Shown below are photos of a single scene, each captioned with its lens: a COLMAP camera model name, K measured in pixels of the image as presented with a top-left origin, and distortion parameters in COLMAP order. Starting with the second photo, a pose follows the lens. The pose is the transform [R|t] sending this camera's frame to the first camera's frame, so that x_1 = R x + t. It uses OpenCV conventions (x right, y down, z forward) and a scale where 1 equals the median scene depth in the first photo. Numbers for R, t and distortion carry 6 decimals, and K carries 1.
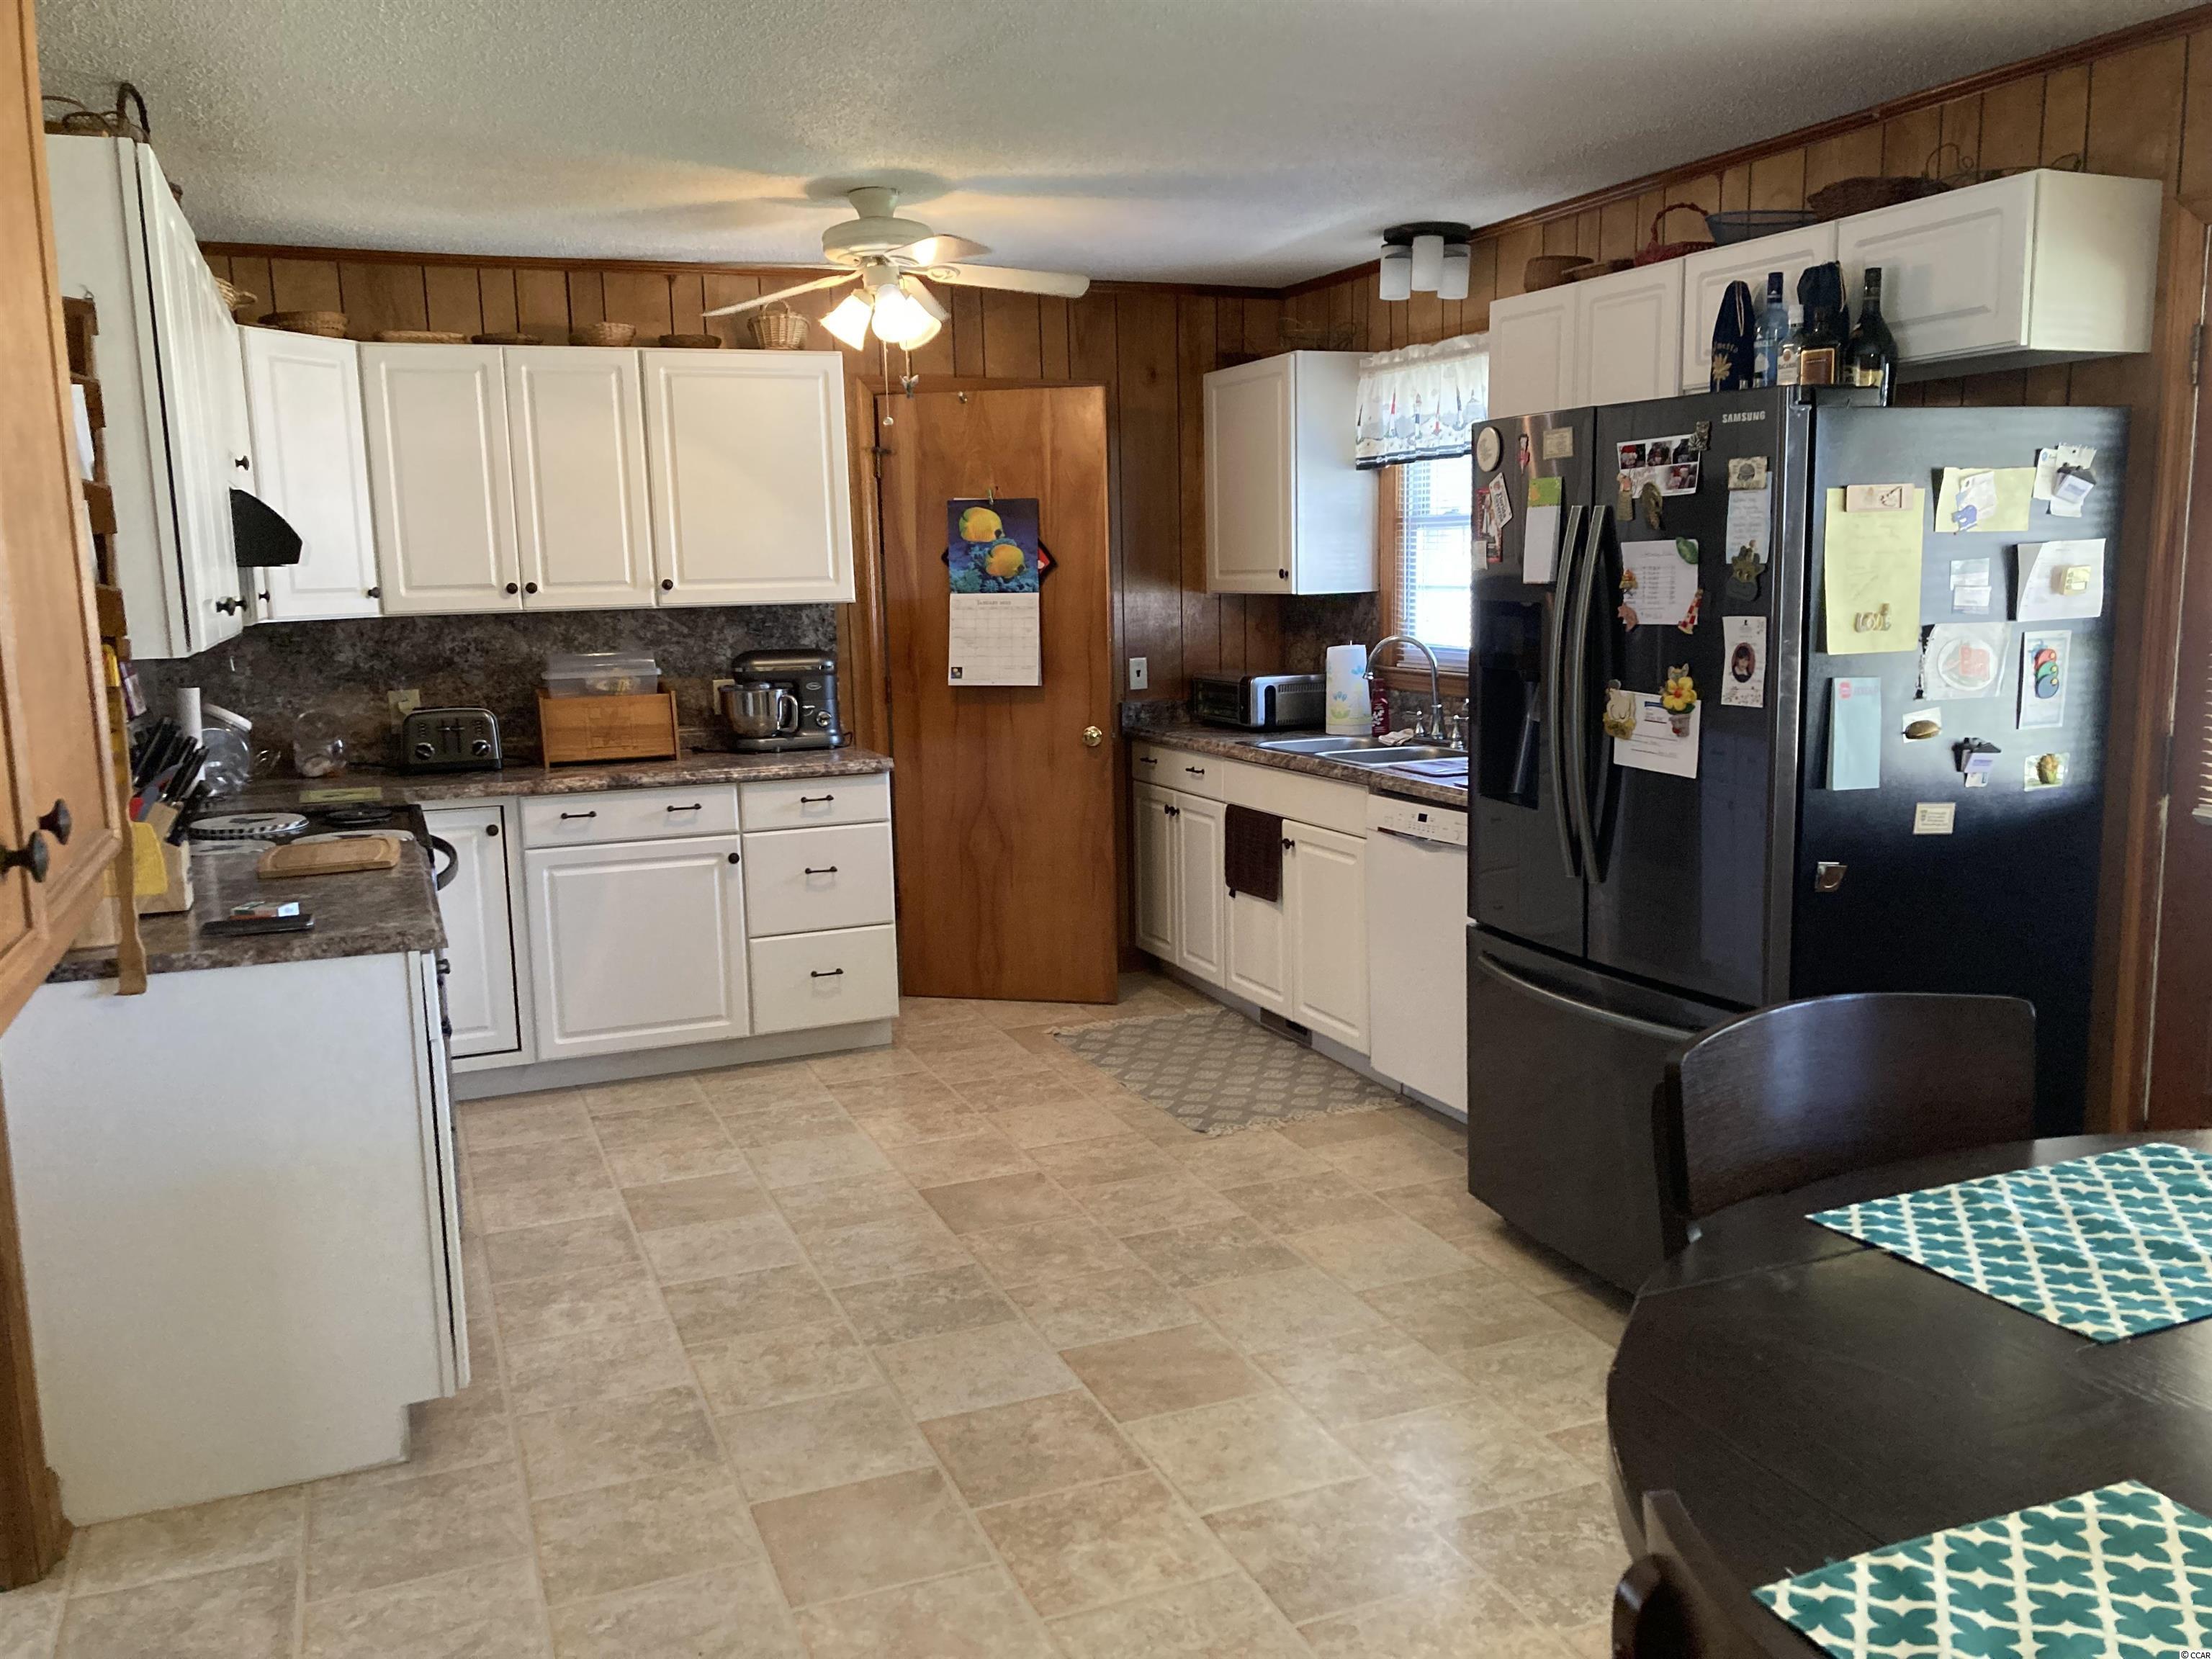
lens RADIAL K [[1811.3, 0, 1109.7], [0, 1811.3, 828.1], [0, 0, 1]] dist [0.034406, -0.014294]
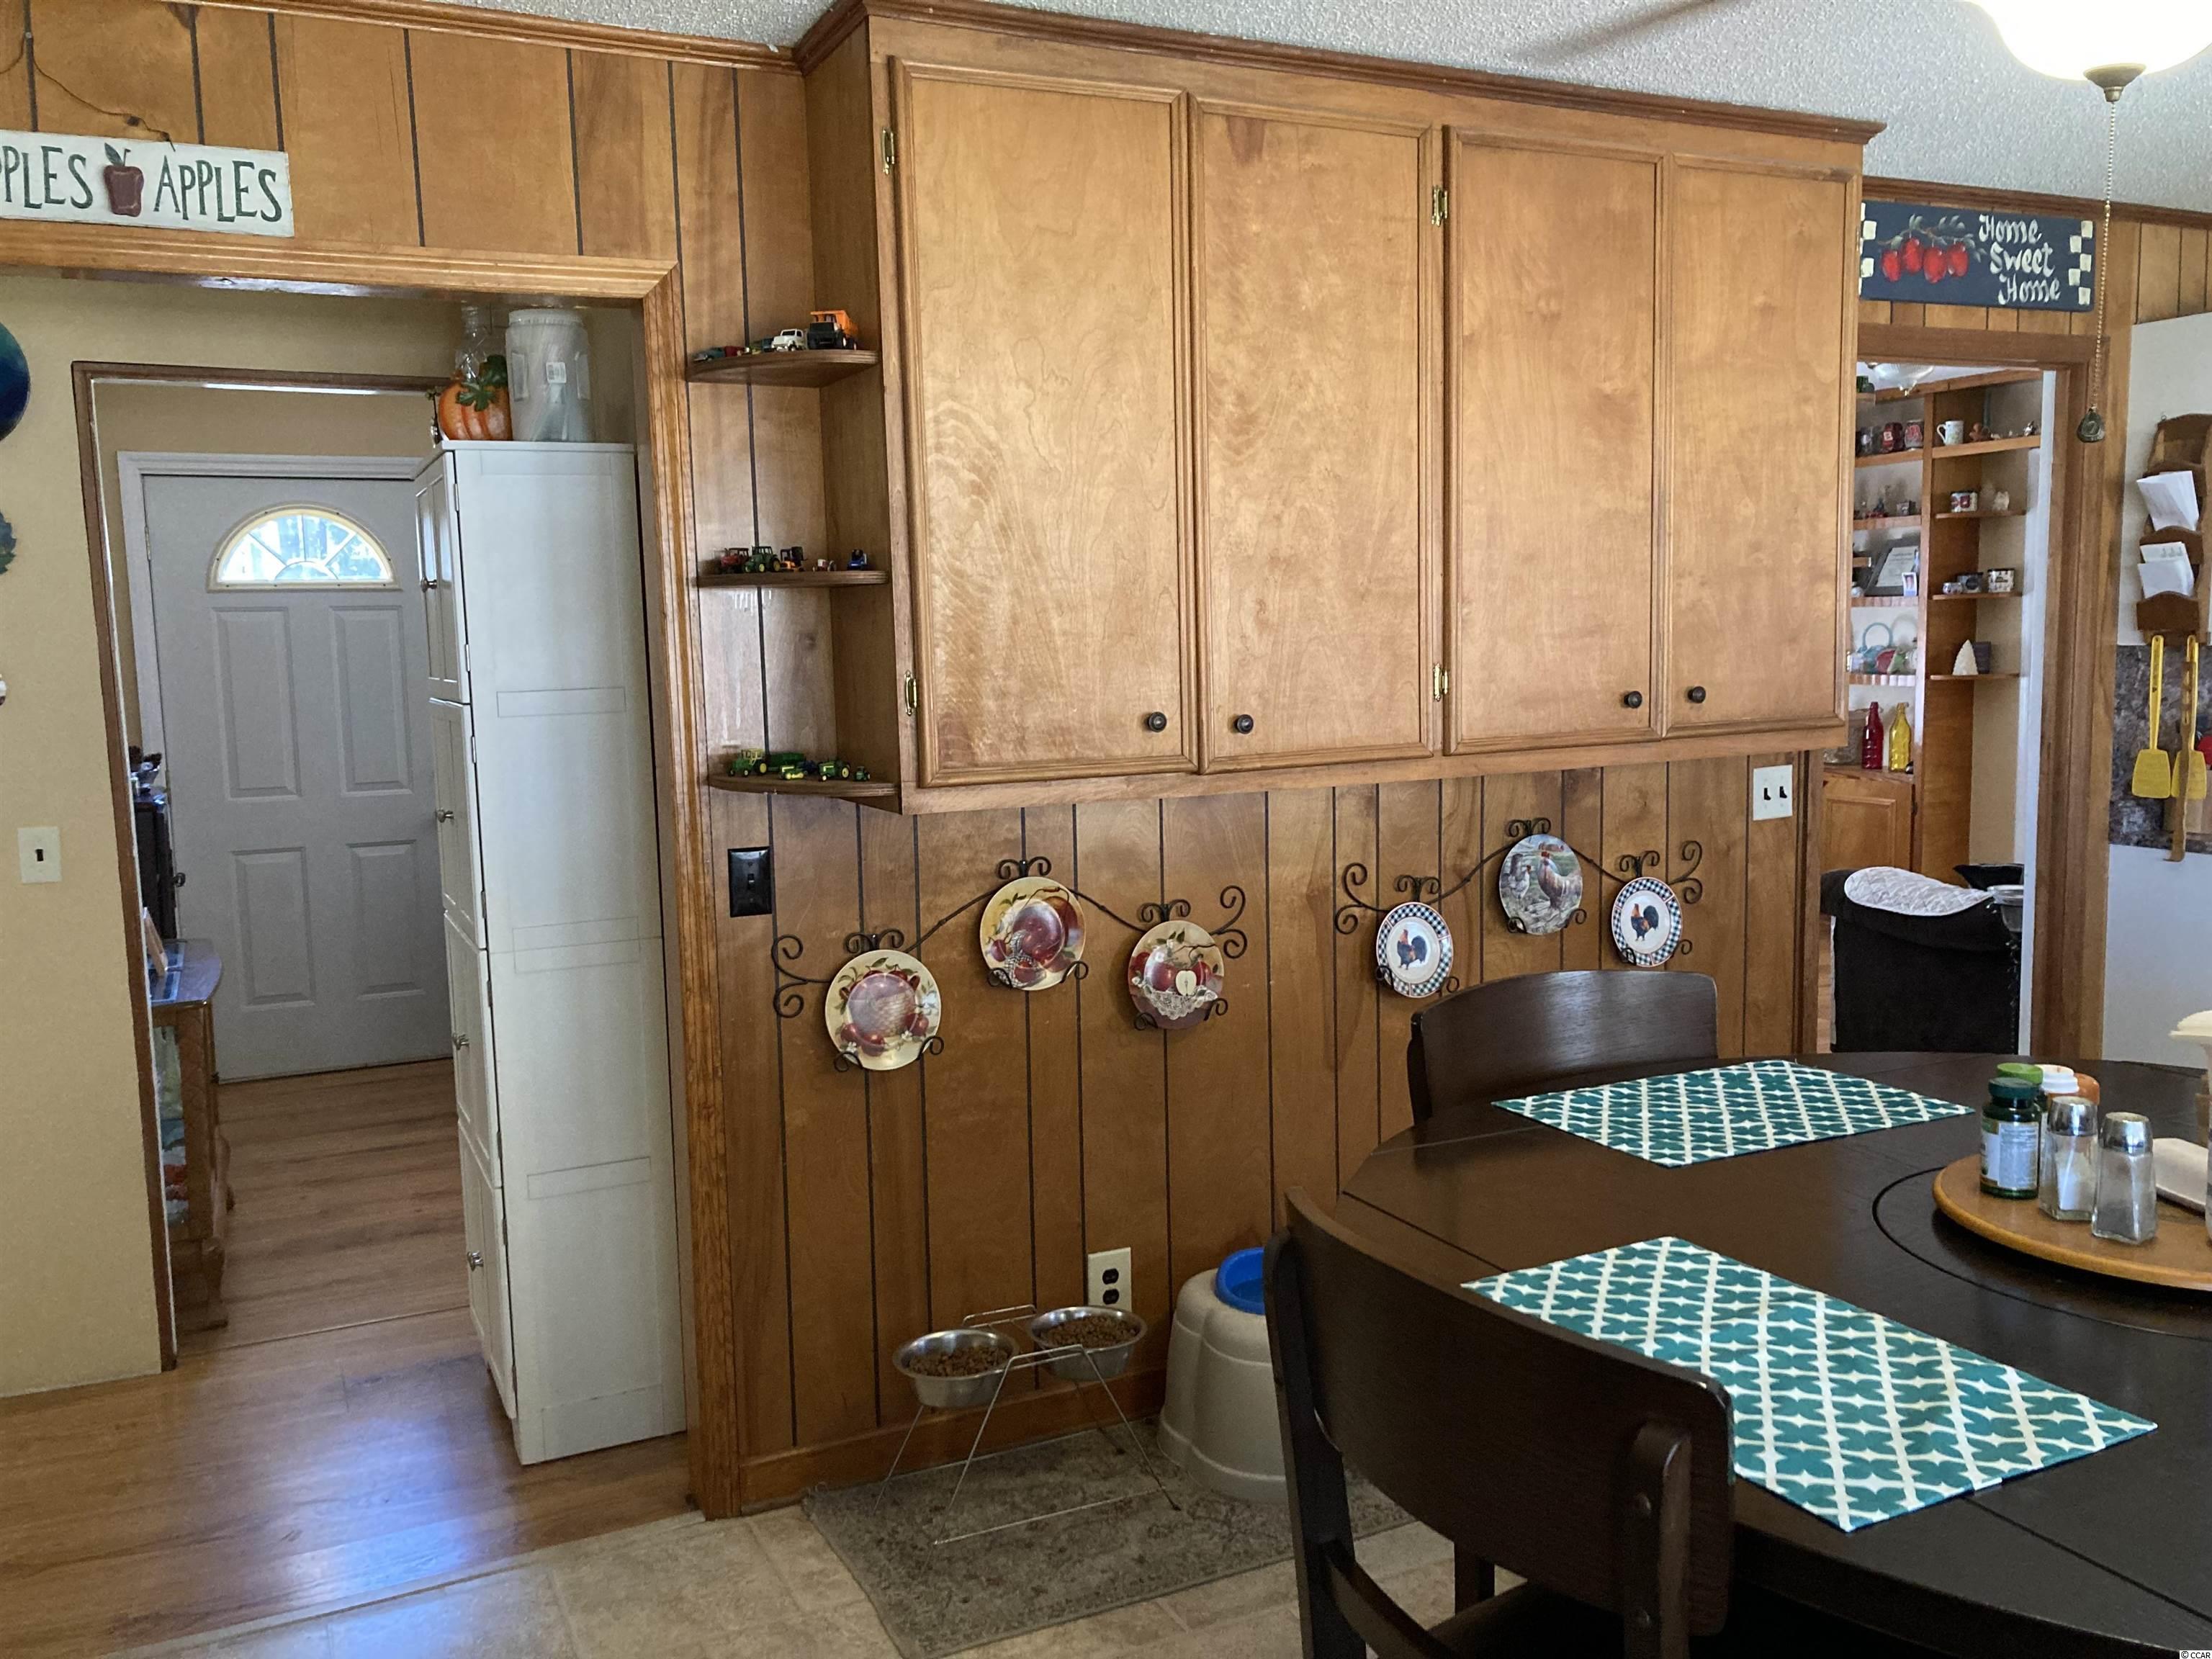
lens RADIAL K [[1811.3, 0, 1136.8], [0, 1811.3, 824.2], [0, 0, 1]] dist [0.034406, -0.014294]
pose [[0.066235, 0.128154, -0.989540, 0.501856], [-0.125188, 0.984949, 0.119180, -0.008490], [0.989920, 0.115984, 0.081281, -0.002441]]
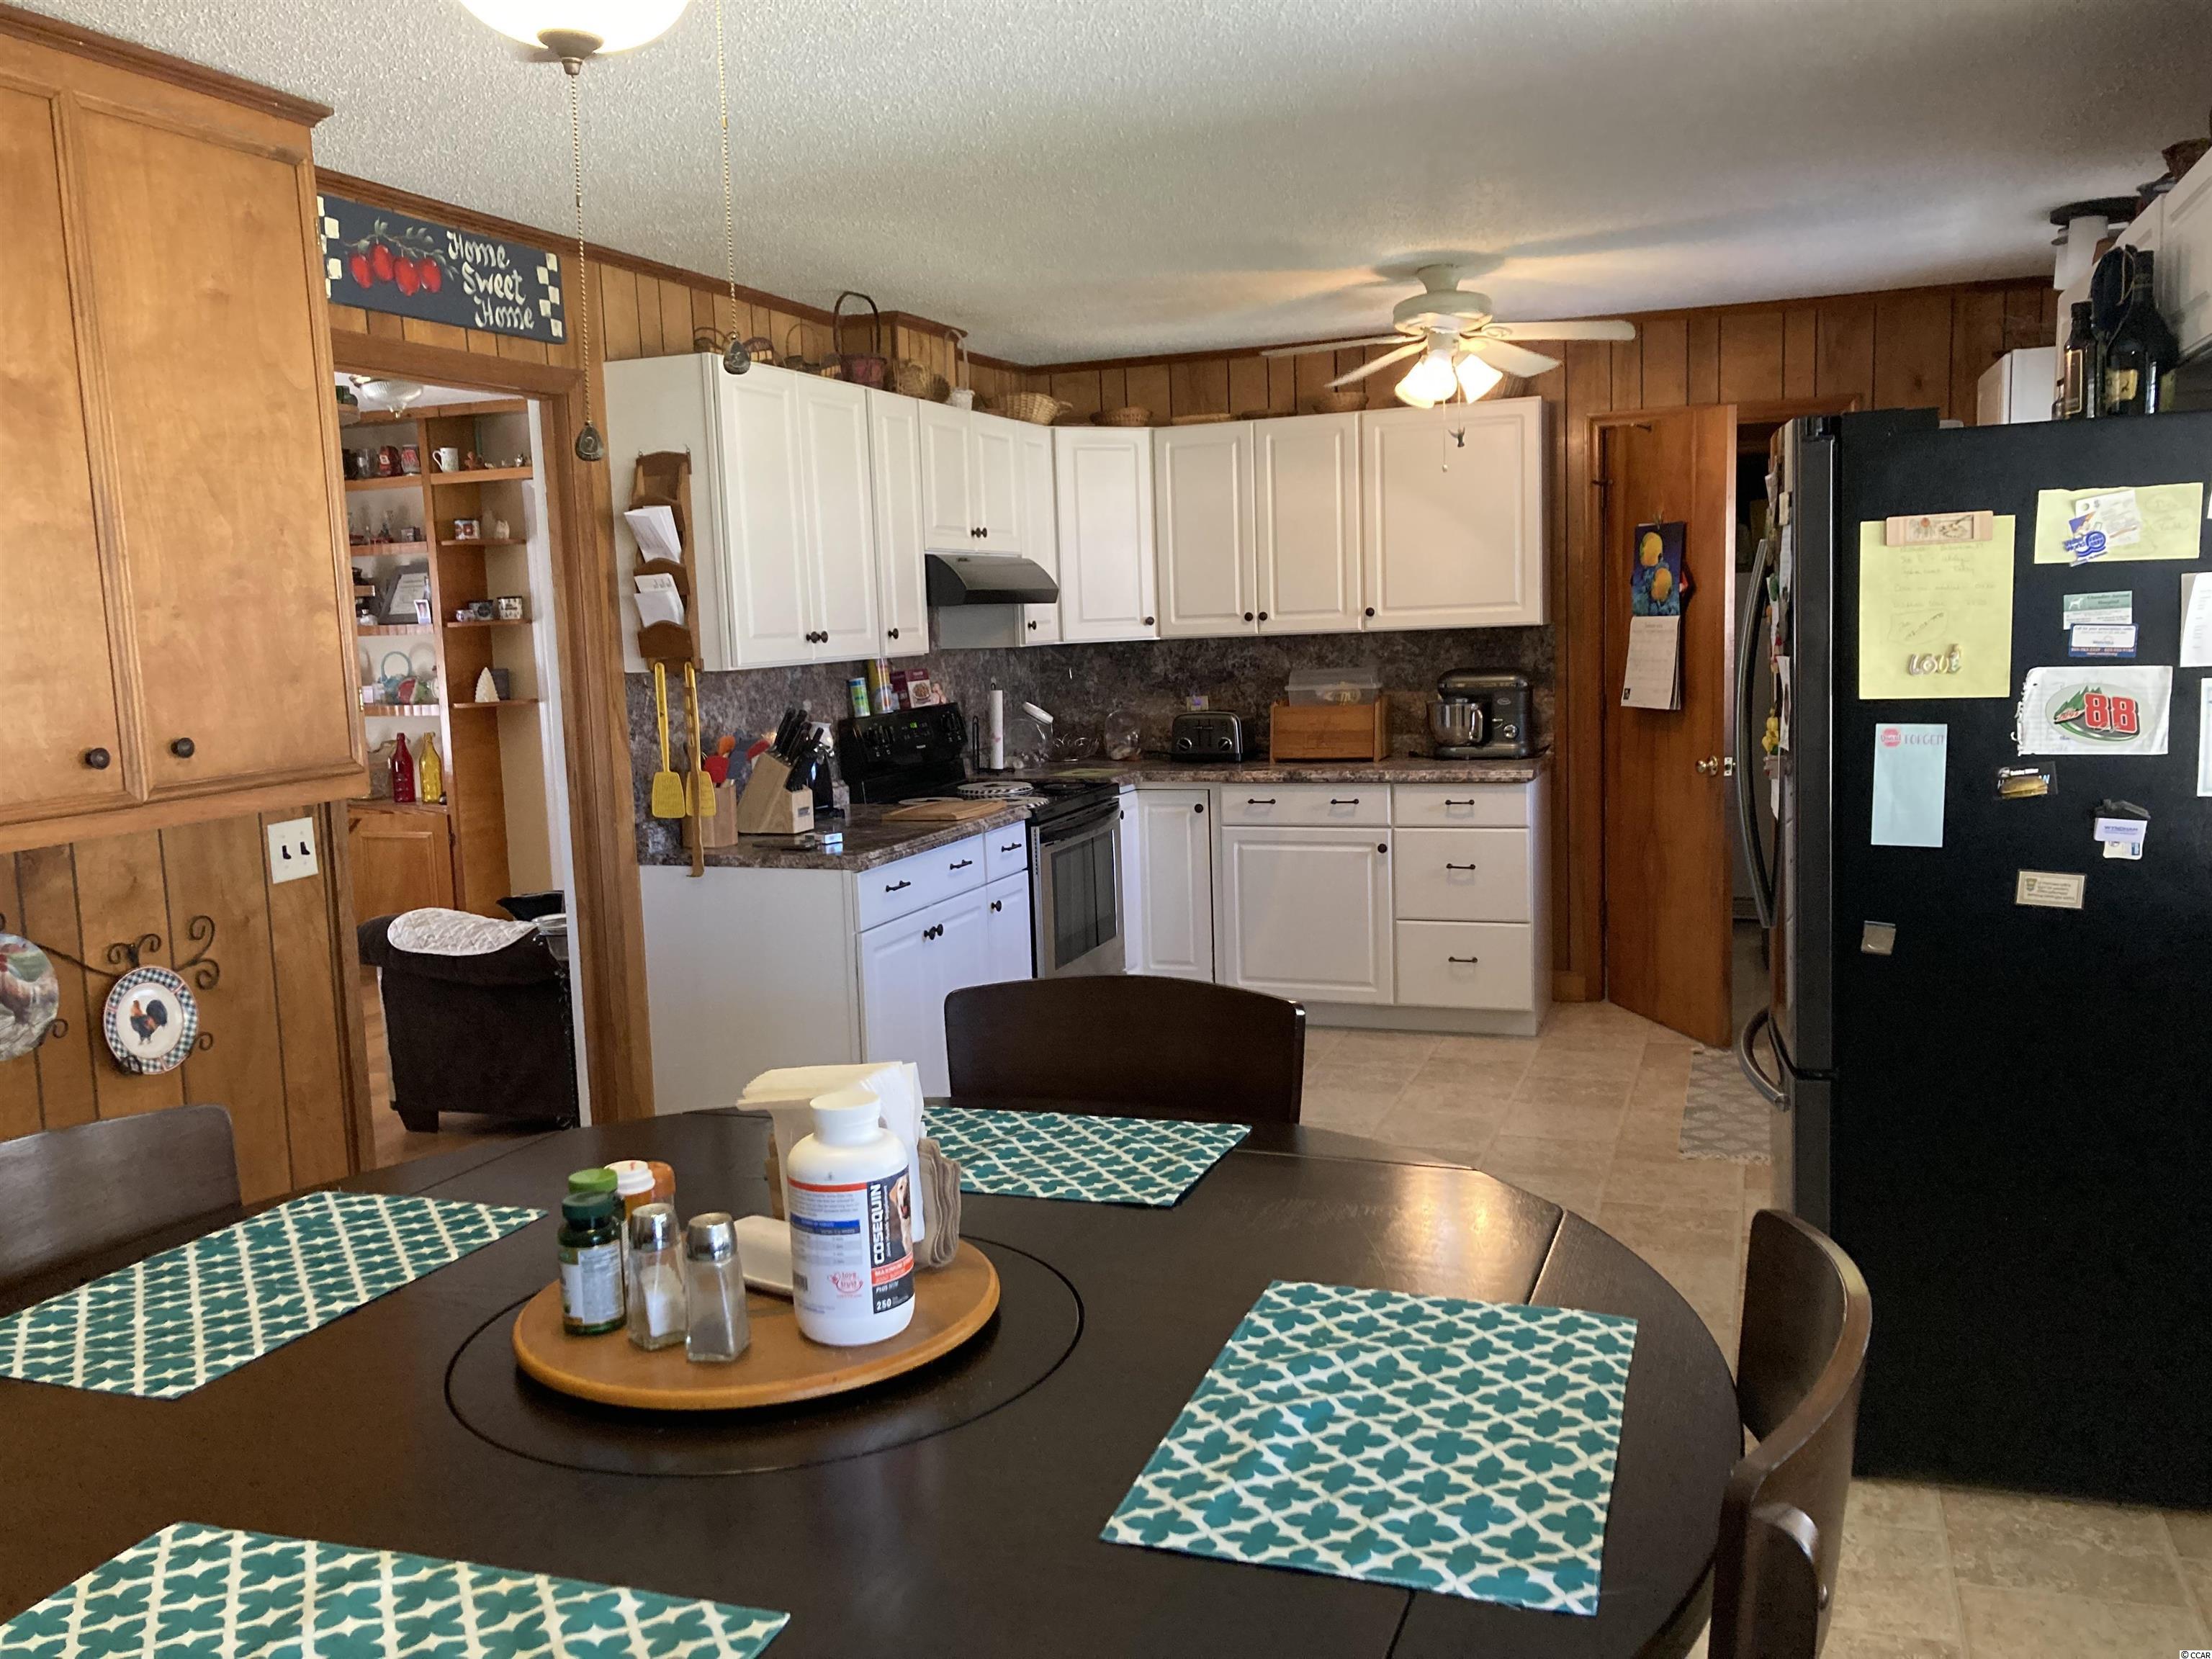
lens RADIAL K [[1811.3, 0, 1105.6], [0, 1811.3, 830.9], [0, 0, 1]] dist [0.034406, -0.014294]
pose [[0.730724, 0.077145, -0.678300, 0.439678], [-0.077805, 0.996531, 0.029520, -0.014658], [0.678225, 0.031204, 0.734192, 0.030872]]
